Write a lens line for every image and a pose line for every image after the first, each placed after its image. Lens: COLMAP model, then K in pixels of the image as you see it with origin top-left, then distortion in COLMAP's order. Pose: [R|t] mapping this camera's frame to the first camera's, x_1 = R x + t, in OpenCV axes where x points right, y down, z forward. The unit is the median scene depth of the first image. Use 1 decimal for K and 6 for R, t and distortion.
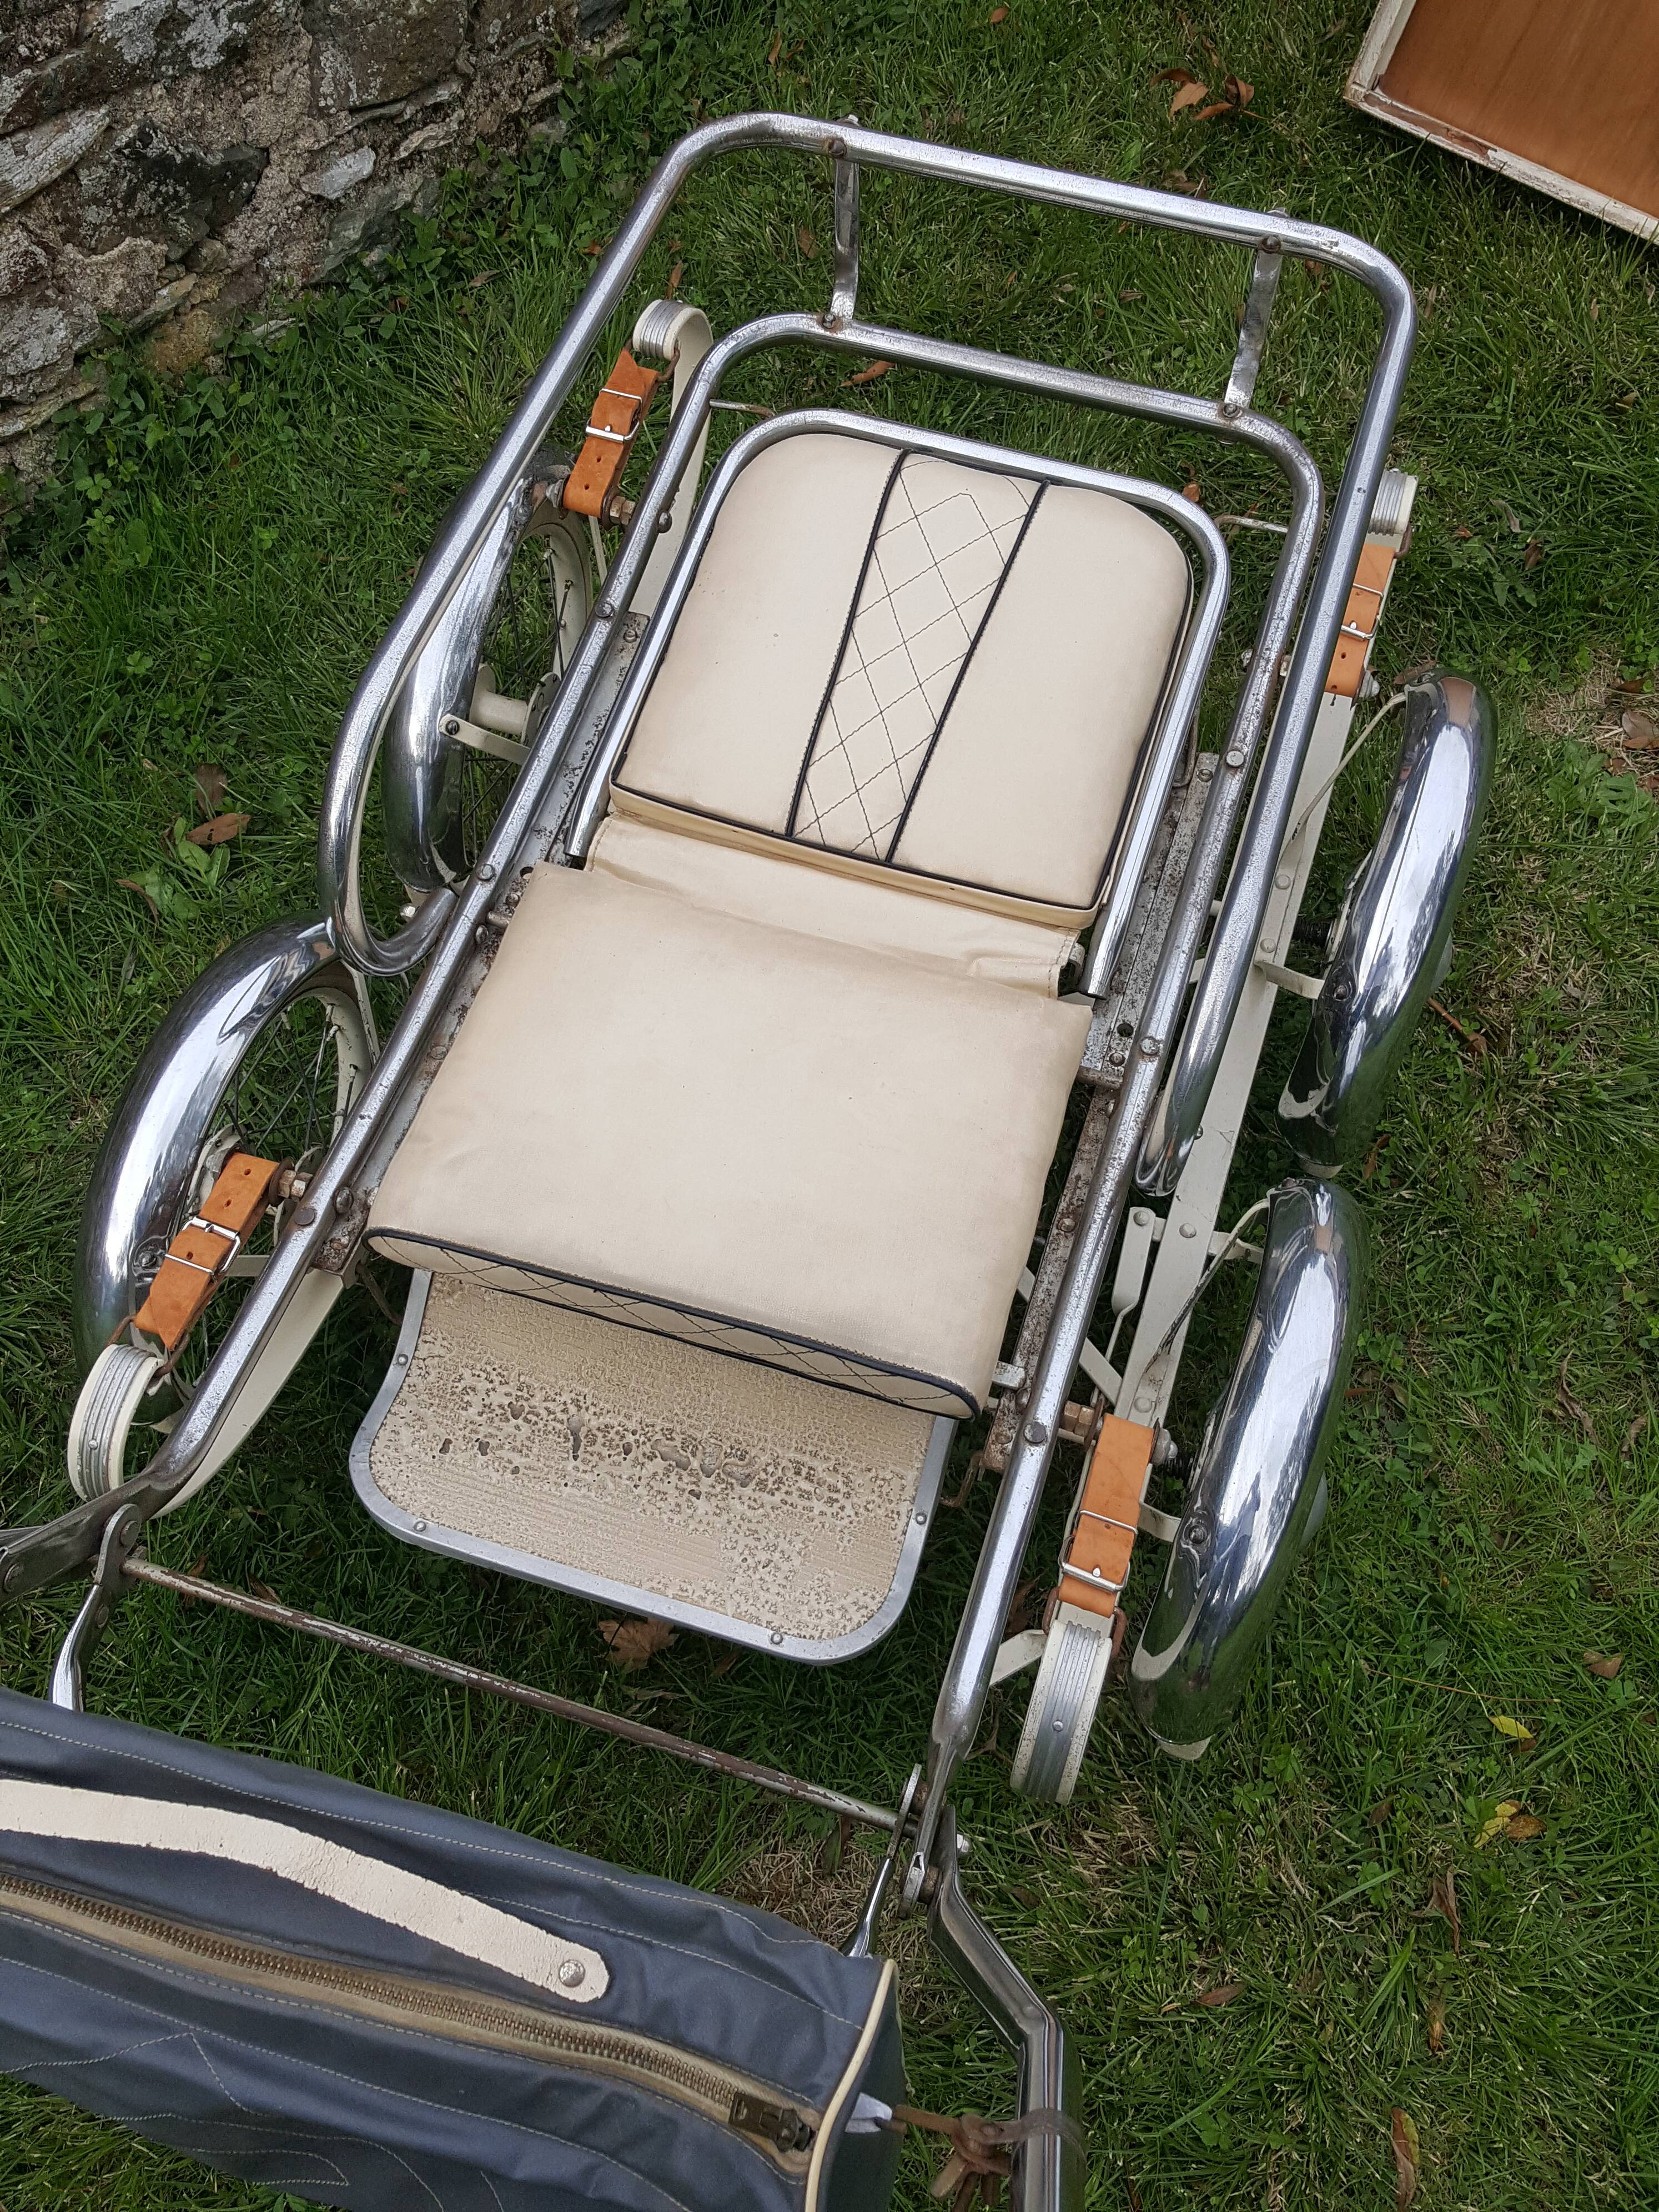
lens RADIAL K [[2210.1, 0, 823.9], [0, 2210.1, 1119.8], [0, 0, 1]] dist [0.115449, -0.232450]
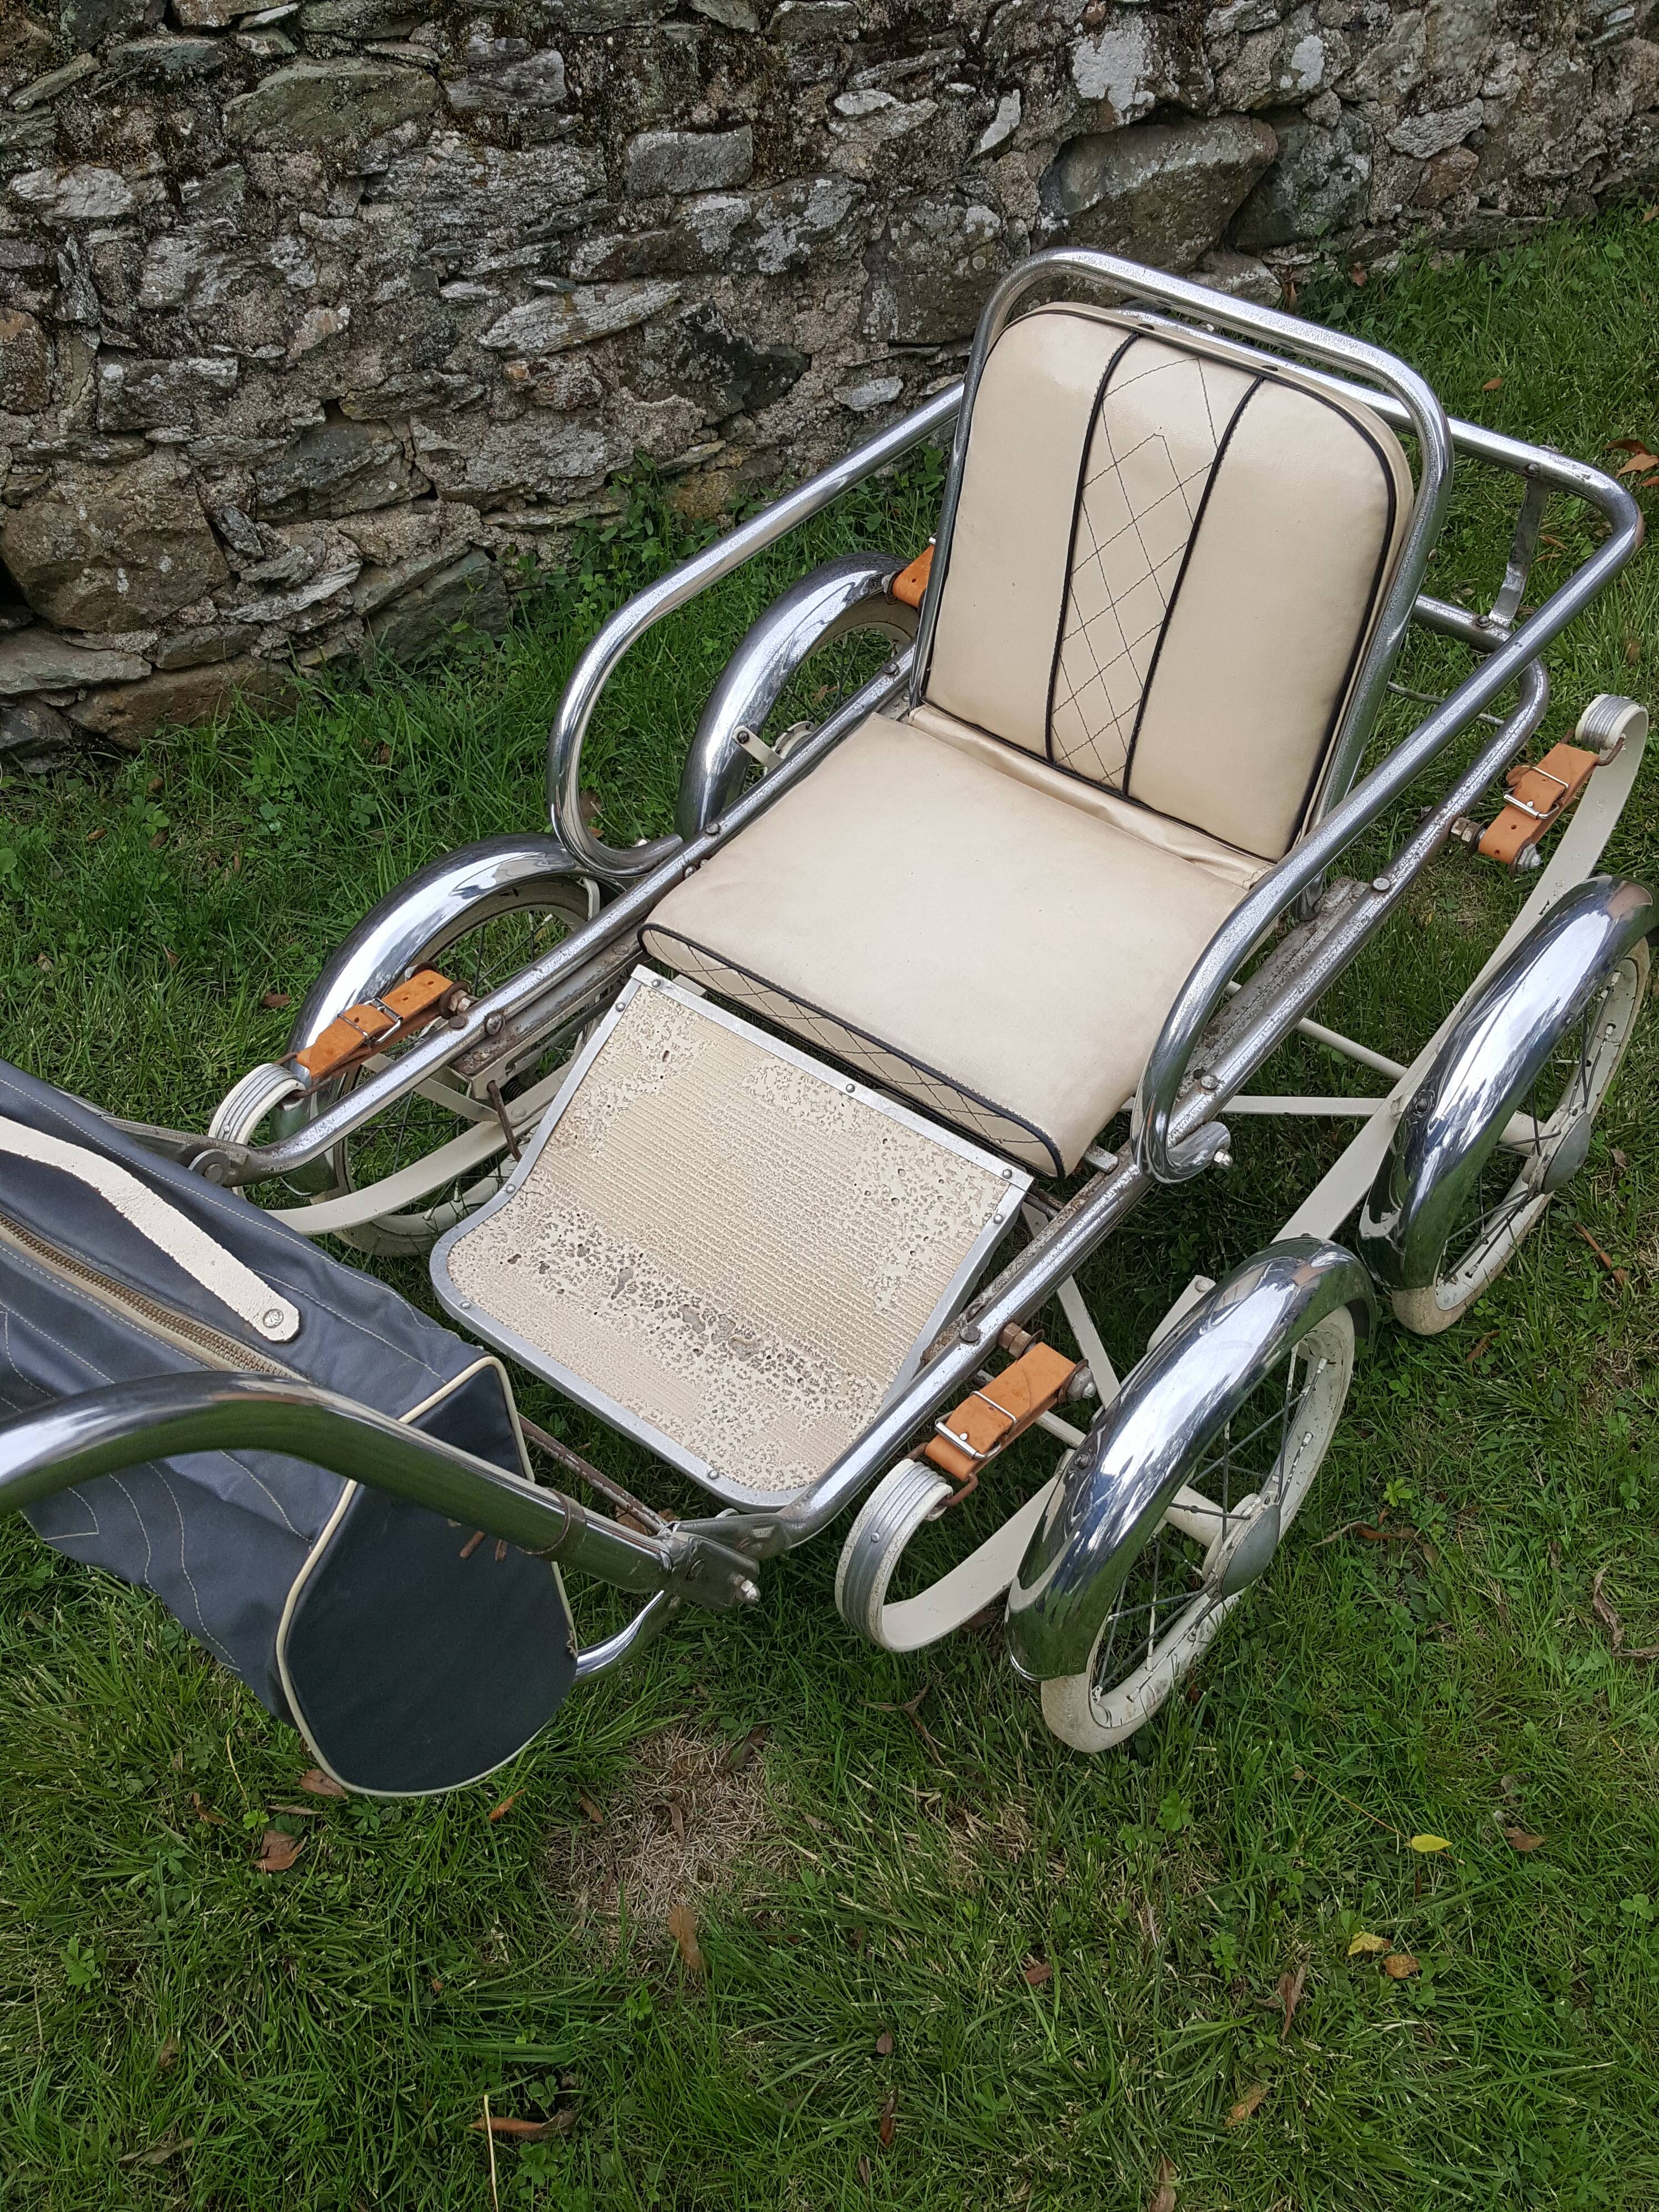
lens RADIAL K [[2210.1, 0, 823.9], [0, 2210.1, 1119.8], [0, 0, 1]] dist [0.115449, -0.232450]
pose [[0.932861, 0.241555, -0.267248, 0.185815], [-0.289854, 0.943824, -0.158683, 0.148691], [0.213905, 0.225492, 0.950473, -0.048671]]
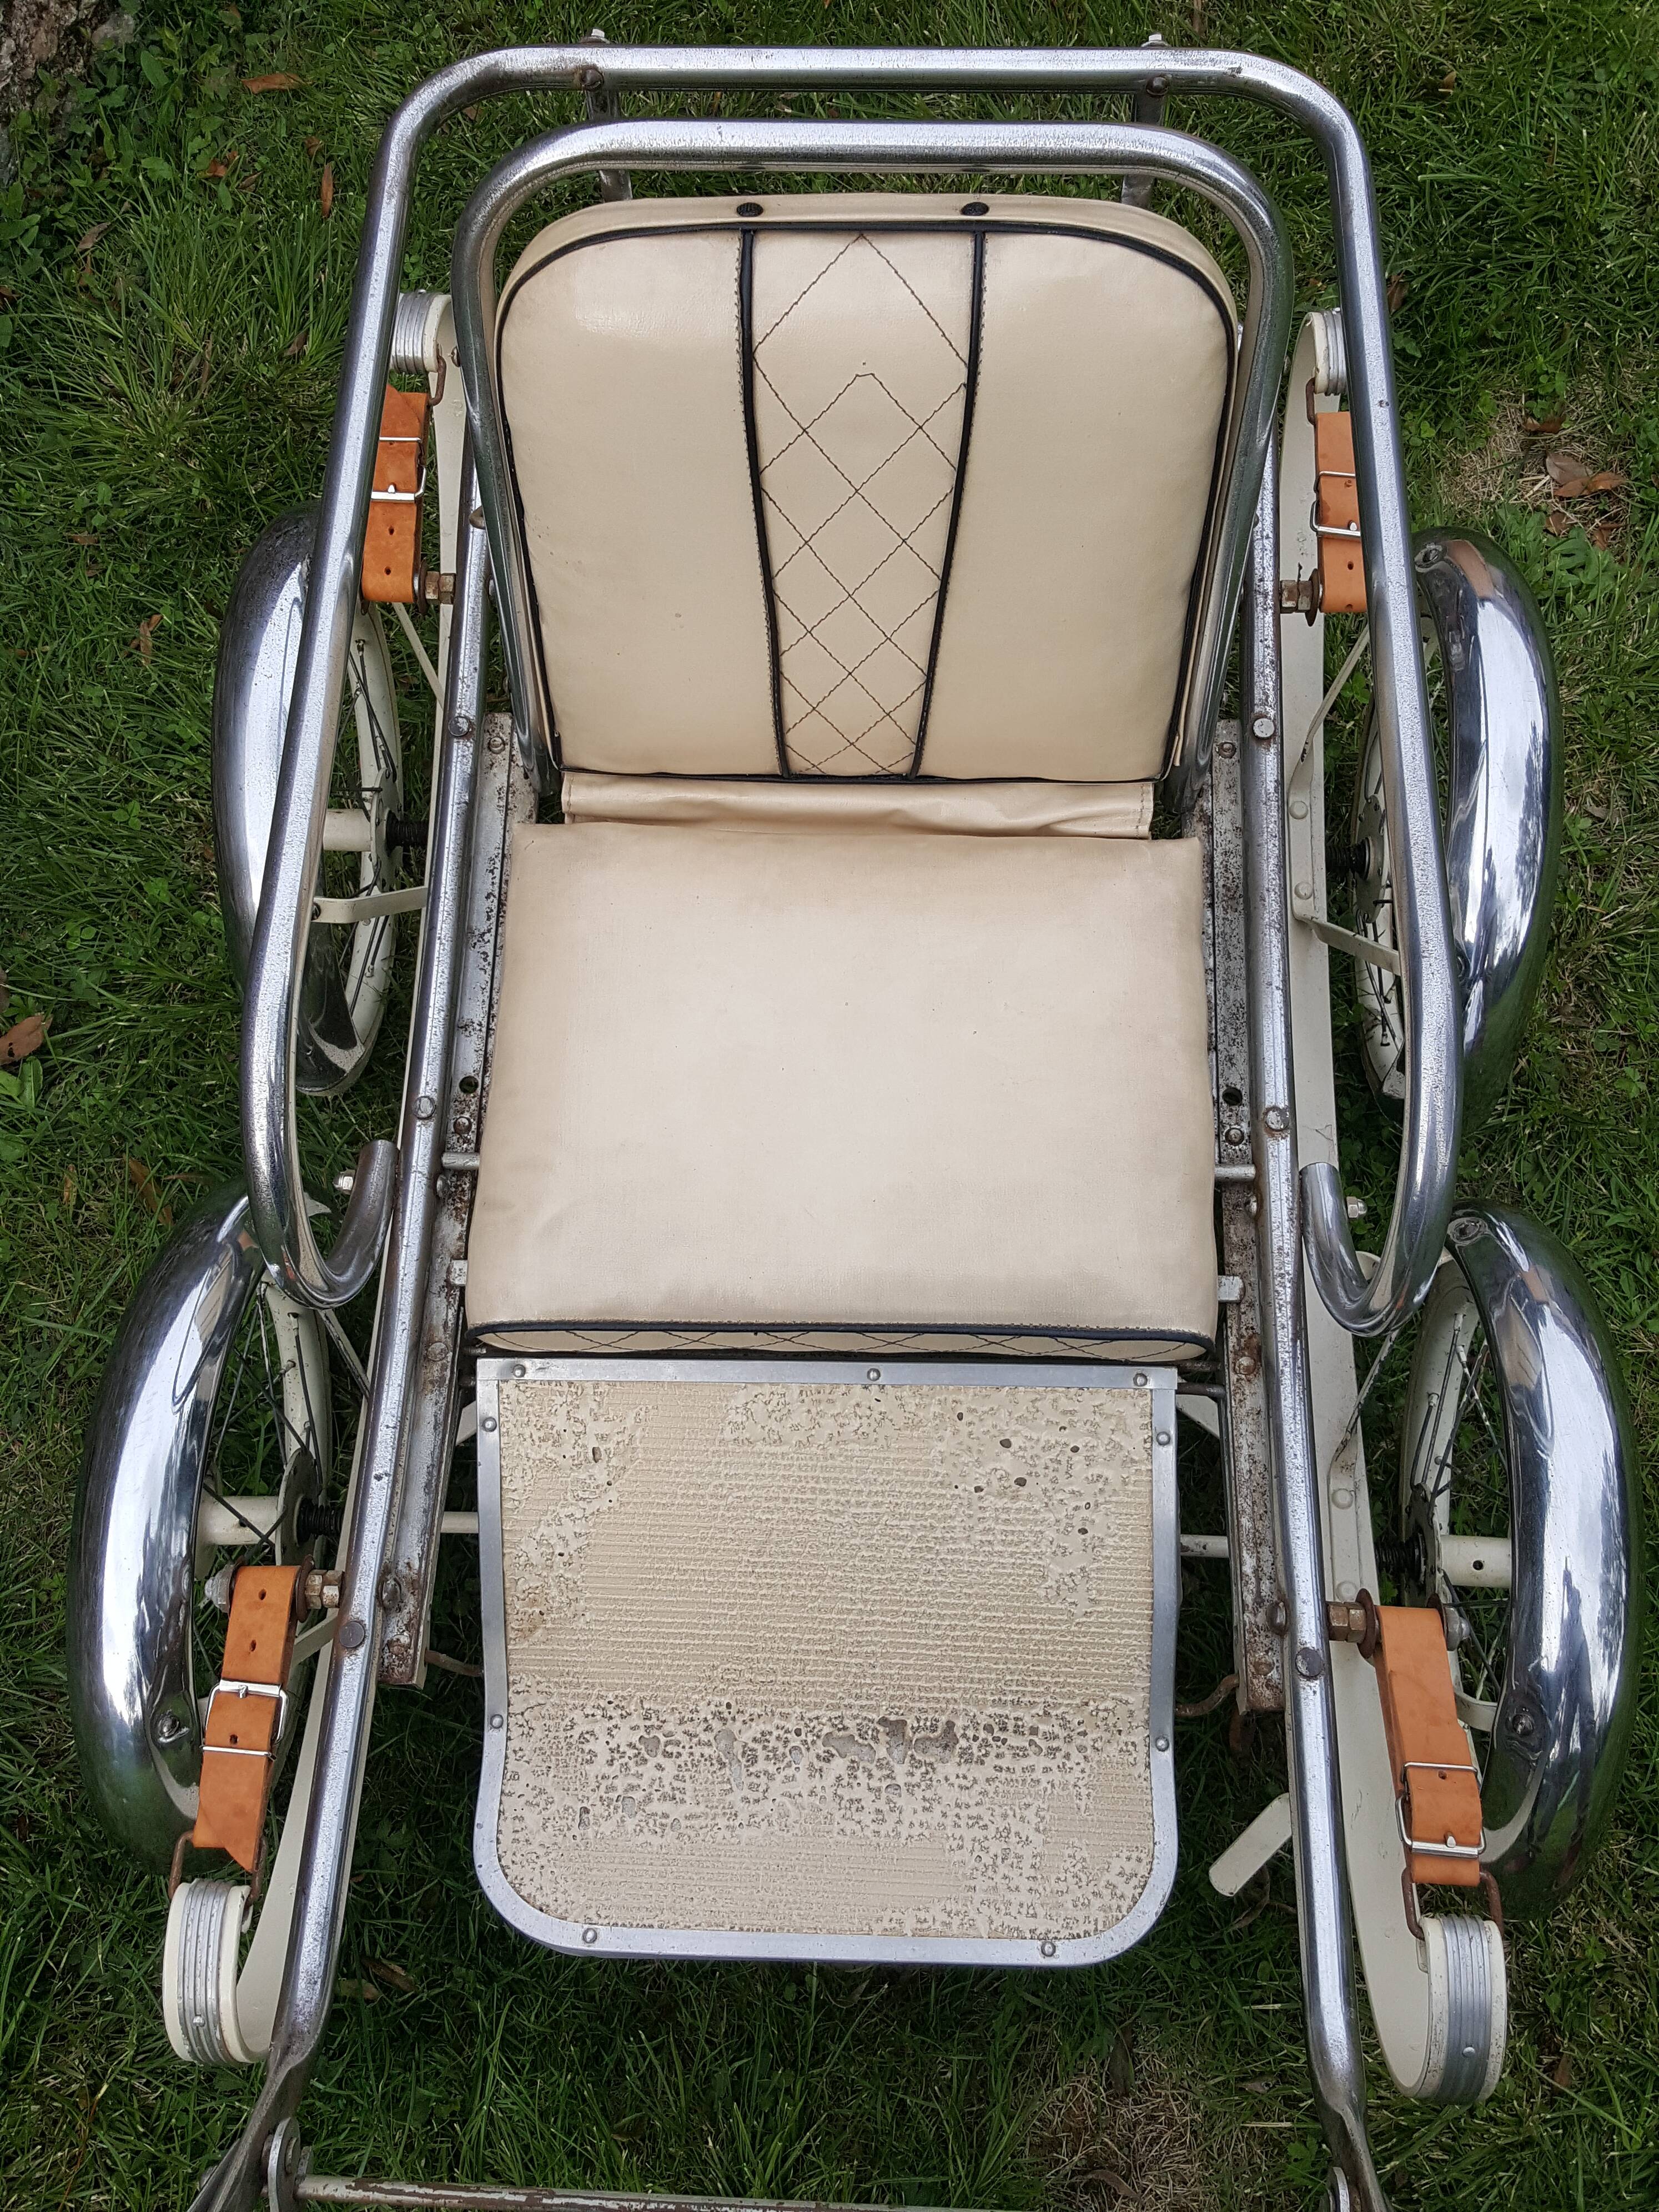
lens RADIAL K [[2239.0, 0, 820.5], [0, 2239.0, 1097.6], [0, 0, 1]] dist [0.136398, -0.303324]
pose [[0.960258, -0.266211, 0.083884, -0.059374], [0.254102, 0.958142, 0.131893, -0.136725], [-0.115484, -0.105336, 0.987708, 0.132414]]
